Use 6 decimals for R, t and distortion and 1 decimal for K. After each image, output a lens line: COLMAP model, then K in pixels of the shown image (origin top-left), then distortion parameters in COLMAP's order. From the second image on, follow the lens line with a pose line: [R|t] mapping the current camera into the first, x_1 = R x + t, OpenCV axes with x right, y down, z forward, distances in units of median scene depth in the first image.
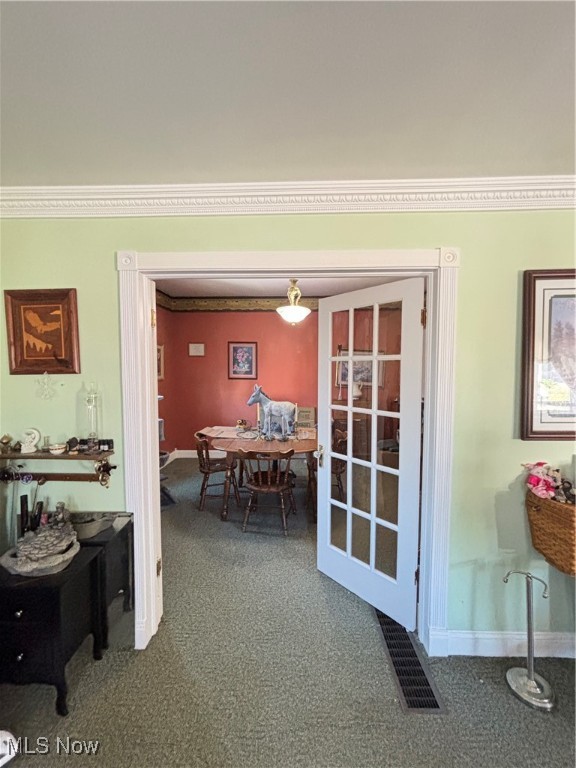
lens RADIAL K [[316.3, 0, 287.4], [0, 316.3, 378.8], [0, 0, 1]] dist [0.001762, -0.000036]
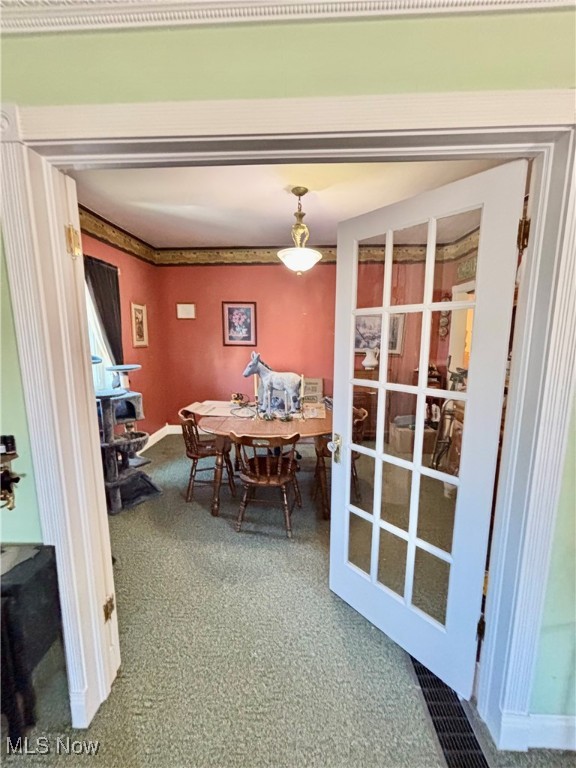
lens RADIAL K [[316.3, 0, 285.7], [0, 316.3, 380.3], [0, 0, 1]] dist [0.001762, -0.000036]
pose [[0.999831, 0.001687, -0.018284, 0.000117], [0.000207, 0.994667, 0.103135, 0.012976], [0.018360, -0.103121, 0.994499, 0.291023]]
